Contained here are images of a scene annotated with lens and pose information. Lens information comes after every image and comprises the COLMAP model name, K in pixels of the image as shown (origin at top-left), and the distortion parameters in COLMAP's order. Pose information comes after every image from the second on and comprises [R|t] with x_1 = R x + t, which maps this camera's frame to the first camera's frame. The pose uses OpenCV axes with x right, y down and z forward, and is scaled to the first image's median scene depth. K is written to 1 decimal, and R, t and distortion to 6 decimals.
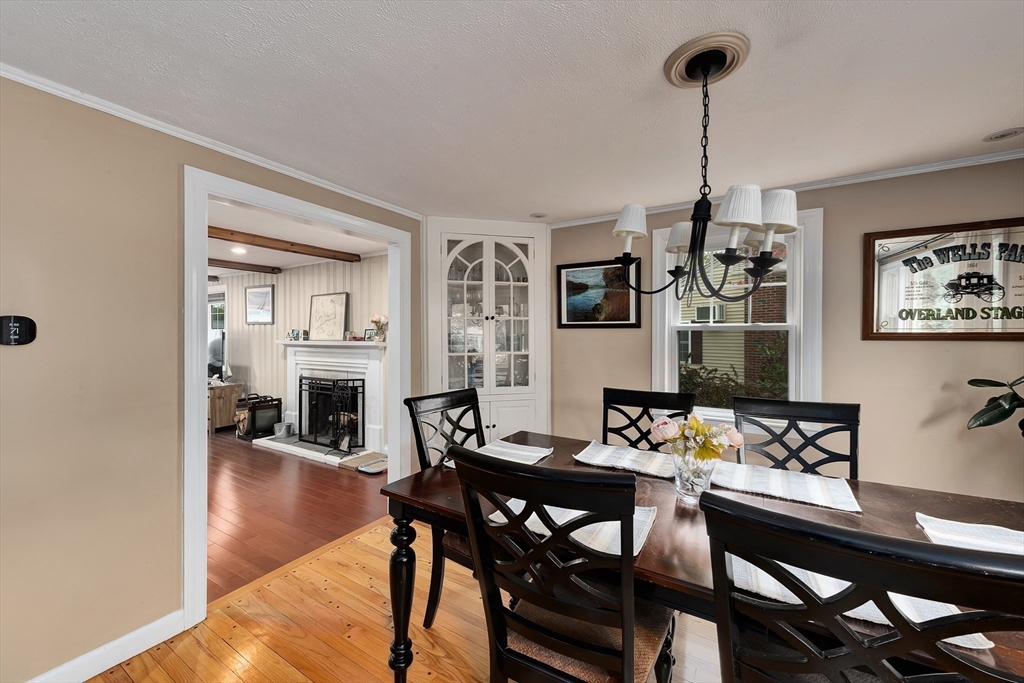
lens RADIAL K [[396.9, 0, 512.6], [0, 396.9, 339.1], [0, 0, 1]] dist [0.000827, 0.000106]
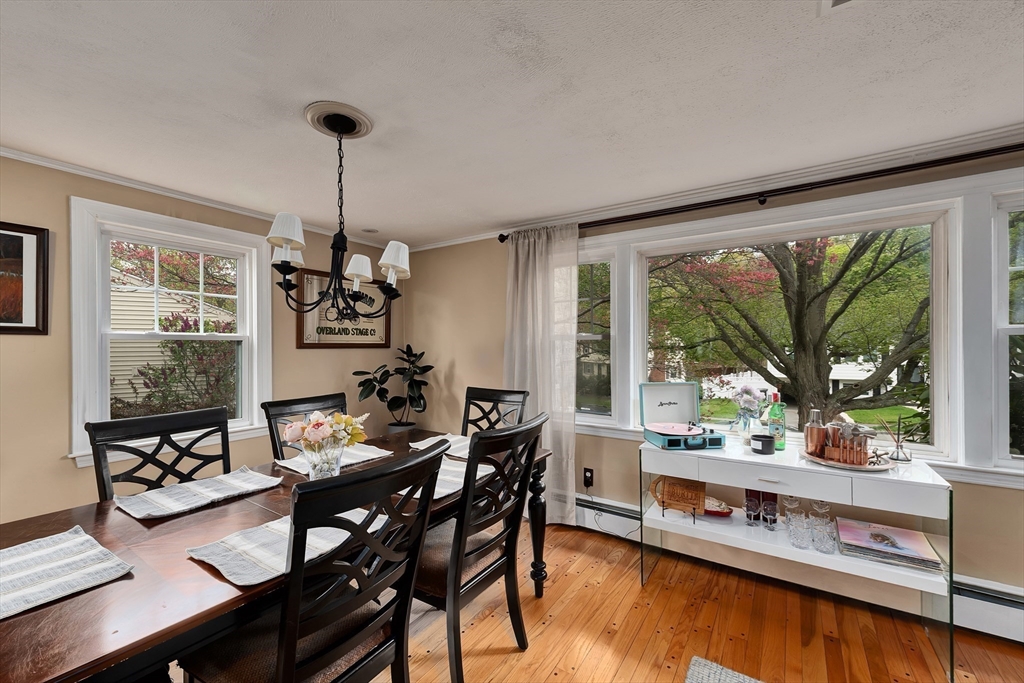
lens RADIAL K [[413.8, 0, 508.8], [0, 413.8, 346.5], [0, 0, 1]] dist [0.001472, 0.000083]
pose [[0.036799, -0.003923, 0.999315, -0.345729], [0.010353, 0.999940, 0.003544, -0.001705], [-0.999269, 0.010215, 0.036837, 0.197194]]
